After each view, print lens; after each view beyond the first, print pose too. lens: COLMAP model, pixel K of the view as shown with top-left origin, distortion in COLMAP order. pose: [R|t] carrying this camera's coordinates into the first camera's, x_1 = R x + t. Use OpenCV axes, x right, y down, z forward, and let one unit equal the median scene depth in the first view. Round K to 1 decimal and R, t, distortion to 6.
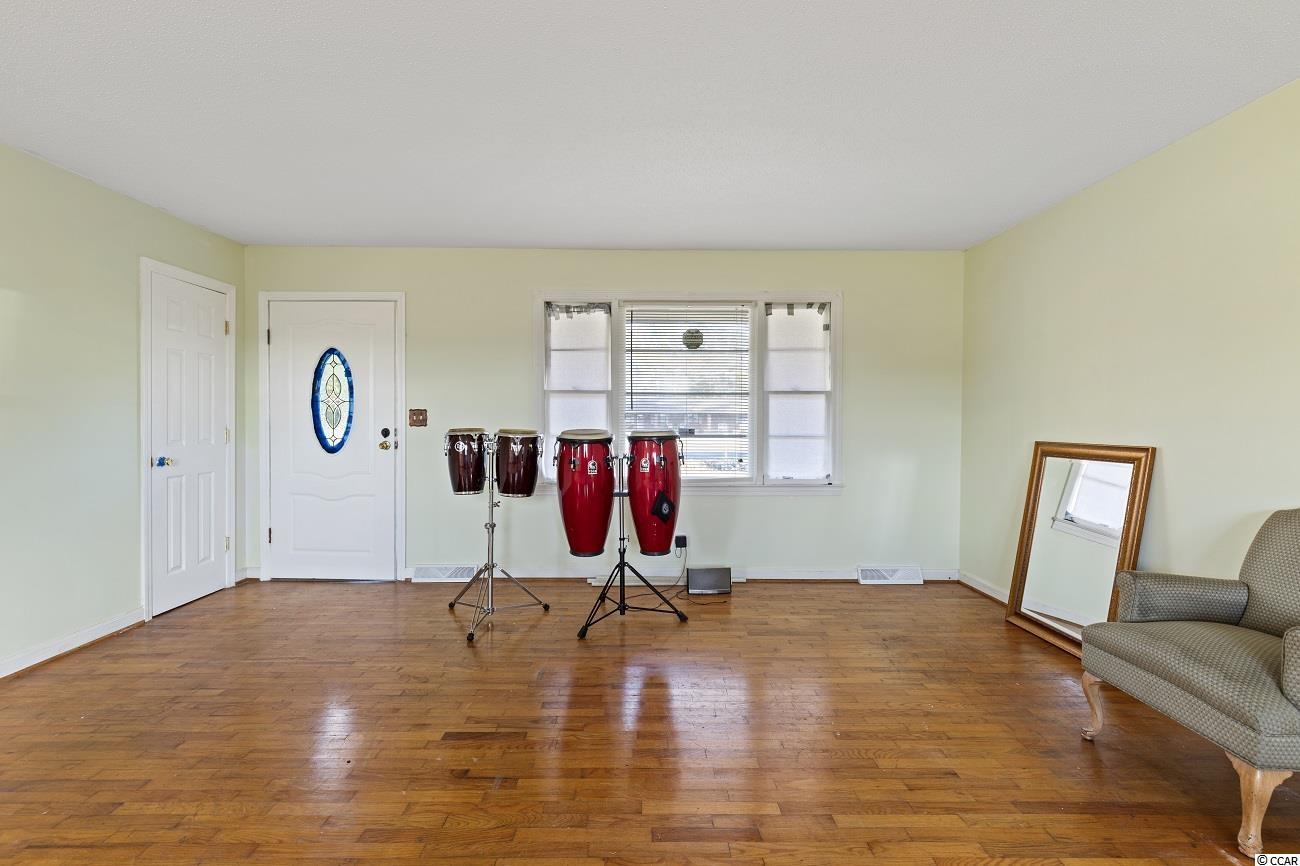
lens RADIAL K [[591.5, 0, 634.8], [0, 591.5, 434.7], [0, 0, 1]] dist [0.006165, -0.000632]
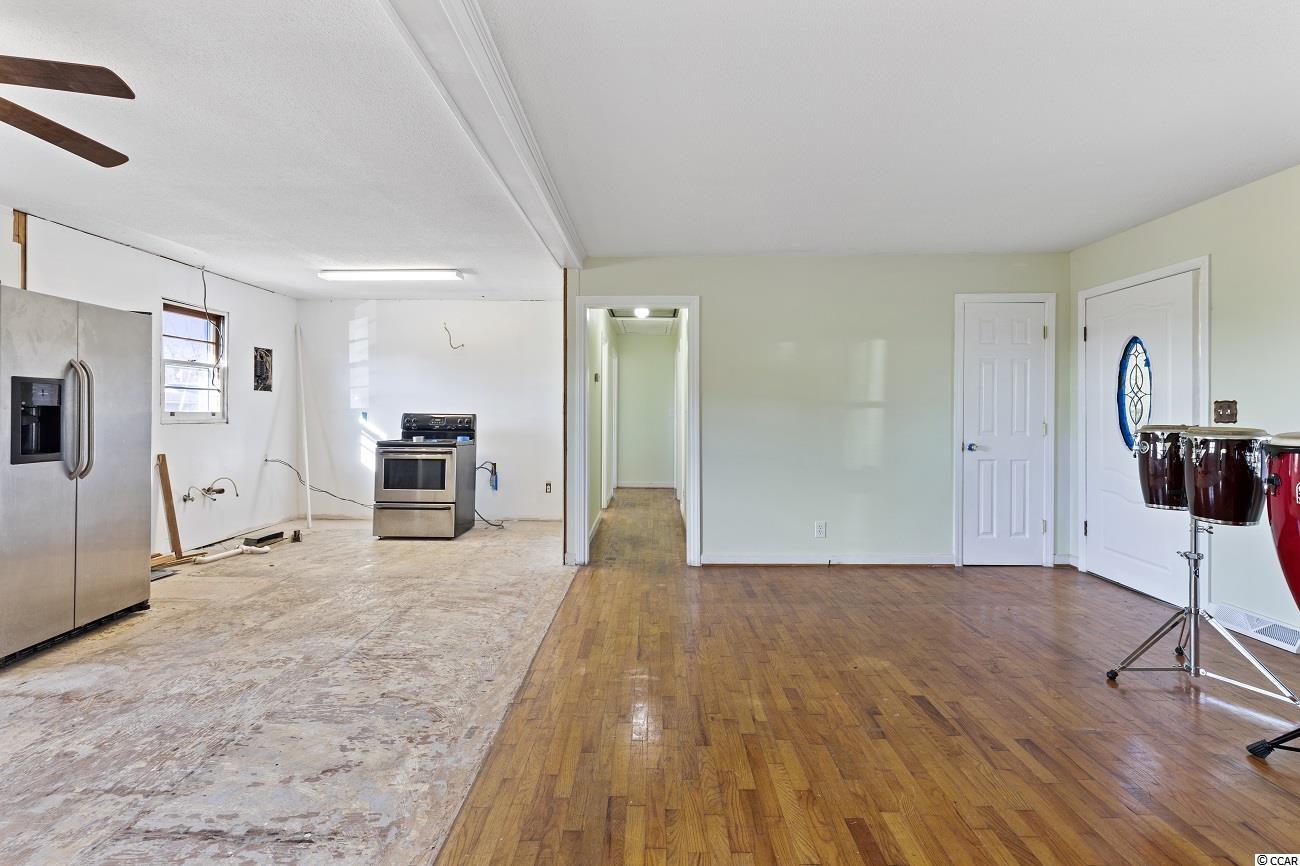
lens RADIAL K [[591.5, 0, 643.0], [0, 591.5, 424.8], [0, 0, 1]] dist [0.006165, -0.000632]
pose [[-0.022517, 0.015357, -0.999628, 0.511961], [-0.024422, 0.999575, 0.015906, -0.006937], [0.999448, 0.024771, -0.022133, 0.312874]]
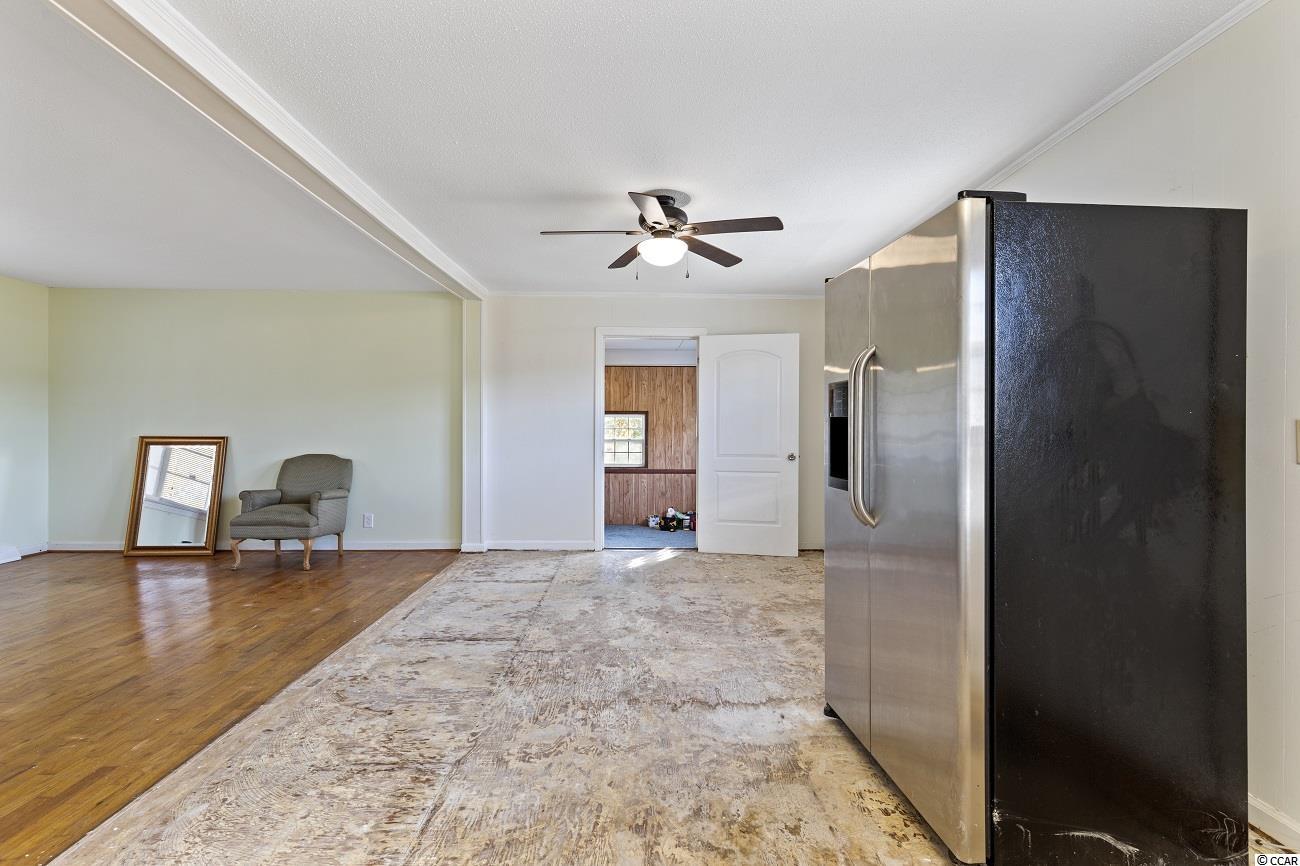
lens RADIAL K [[591.5, 0, 652.6], [0, 591.5, 423.5], [0, 0, 1]] dist [0.006165, -0.000632]
pose [[-0.017597, -0.000831, 0.999845, -0.908317], [0.018699, 0.999824, 0.001161, 0.001397], [-0.999670, 0.018717, -0.017579, -0.316975]]
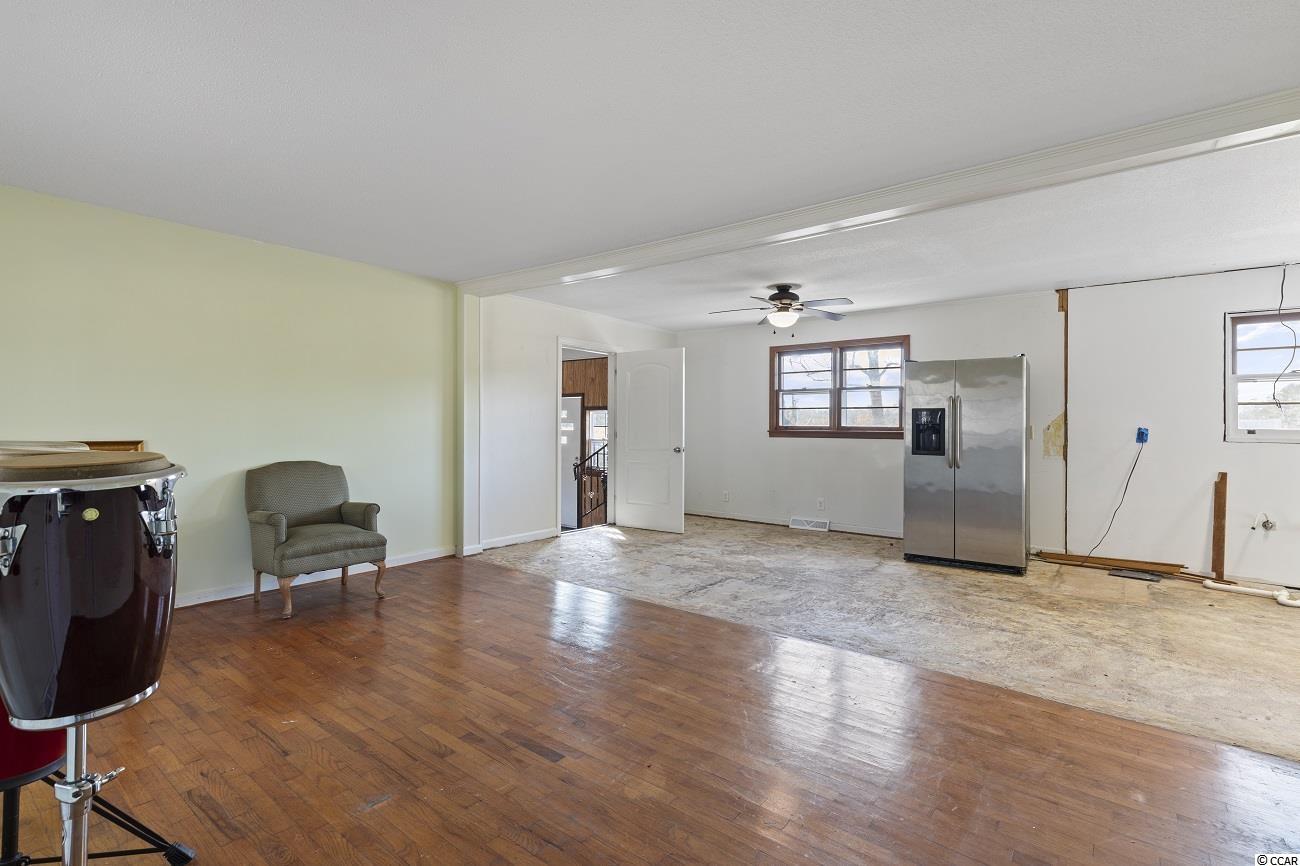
lens RADIAL K [[591.5, 0, 651.7], [0, 591.5, 433.9], [0, 0, 1]] dist [0.006165, -0.000632]
pose [[-0.785510, -0.020756, 0.618501, -0.644953], [0.003591, 0.999268, 0.038094, -0.033823], [-0.618839, 0.032144, -0.784860, 1.041598]]
